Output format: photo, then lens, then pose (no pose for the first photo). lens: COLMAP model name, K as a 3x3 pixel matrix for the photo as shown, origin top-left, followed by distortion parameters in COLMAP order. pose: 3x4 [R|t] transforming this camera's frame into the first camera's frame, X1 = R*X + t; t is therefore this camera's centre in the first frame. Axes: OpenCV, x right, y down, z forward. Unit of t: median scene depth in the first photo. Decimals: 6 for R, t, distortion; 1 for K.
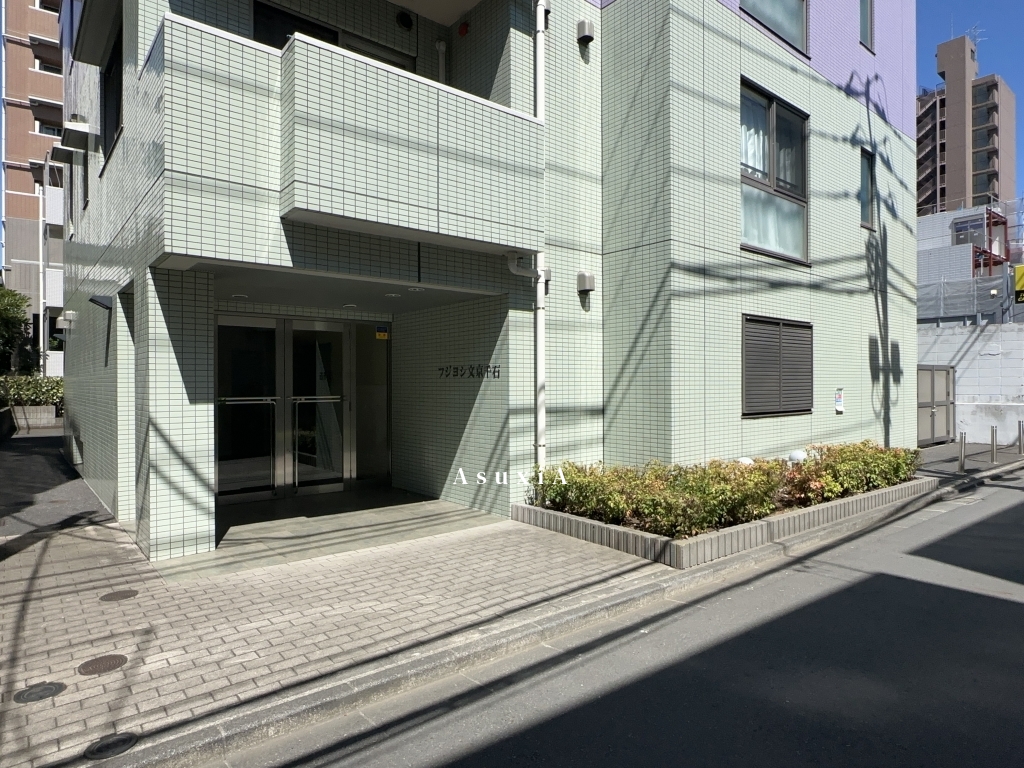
lens RADIAL K [[614.9, 0, 508.7], [0, 614.9, 385.0], [0, 0, 1]] dist [-0.002081, -0.001387]
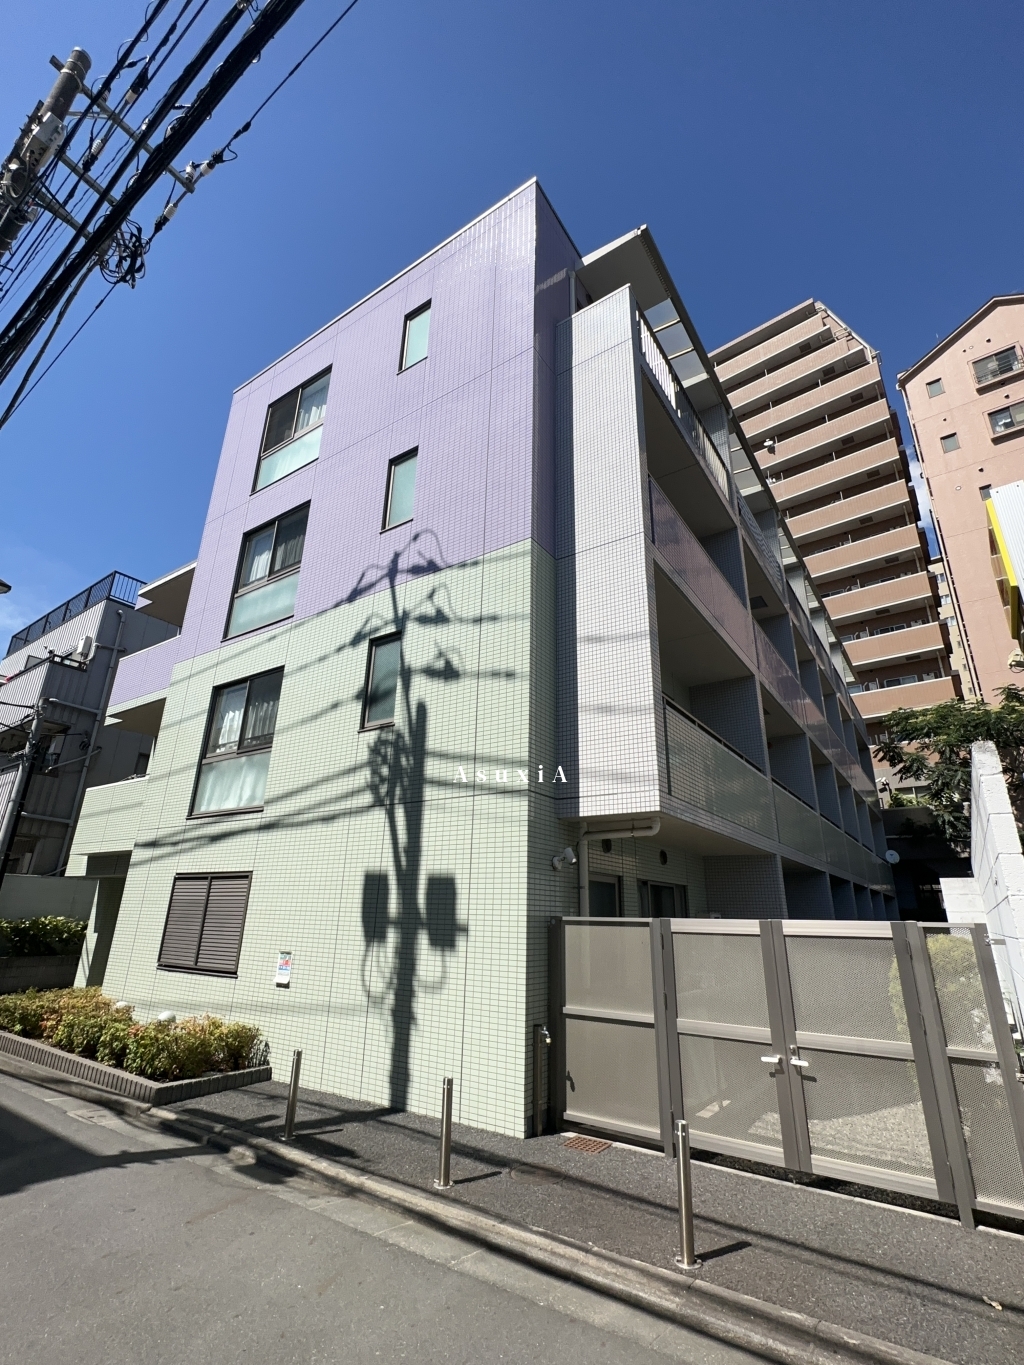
lens RADIAL K [[637.8, 0, 518.9], [0, 637.8, 677.2], [0, 0, 1]] dist [-0.001469, -0.000551]
pose [[0.306779, -0.329525, -0.892917, 2.859206], [-0.015313, 0.936324, -0.350804, -0.072982], [0.951658, 0.121292, 0.282198, 1.960236]]
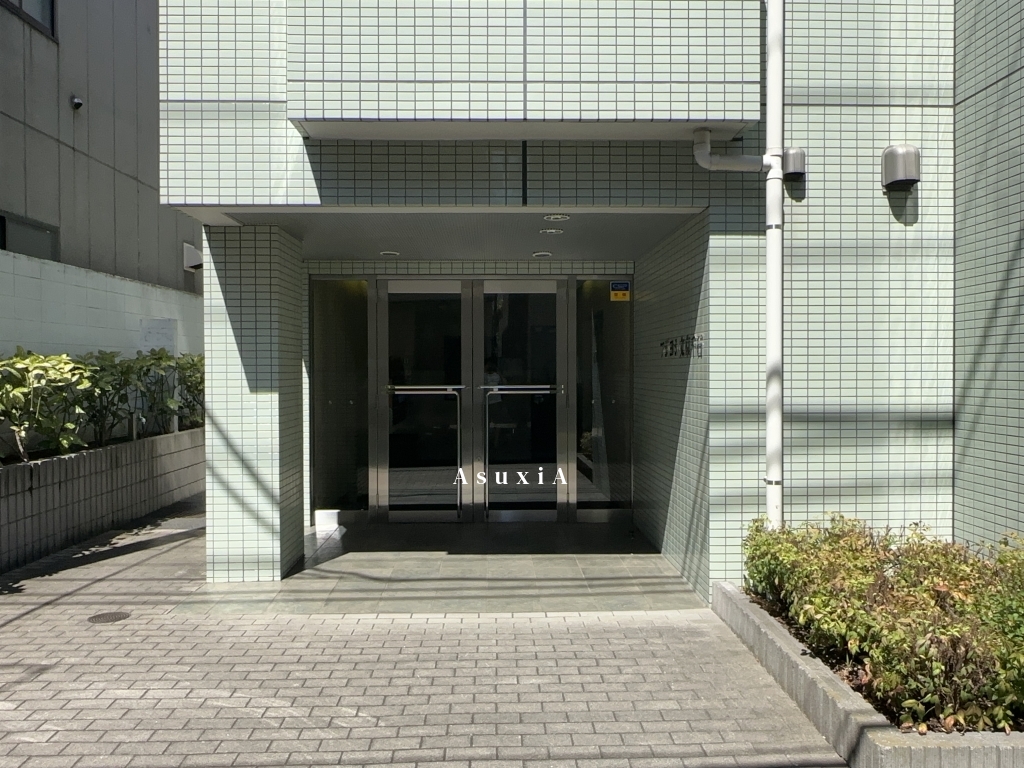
lens RADIAL K [[814.6, 0, 510.9], [0, 814.6, 384.0], [0, 0, 1]] dist [-0.000809, -0.002057]
pose [[0.785750, 0.012029, -0.618428, 0.315430], [-0.001632, 0.999848, 0.017375, 0.000467], [0.618542, -0.012643, 0.785650, 0.298454]]
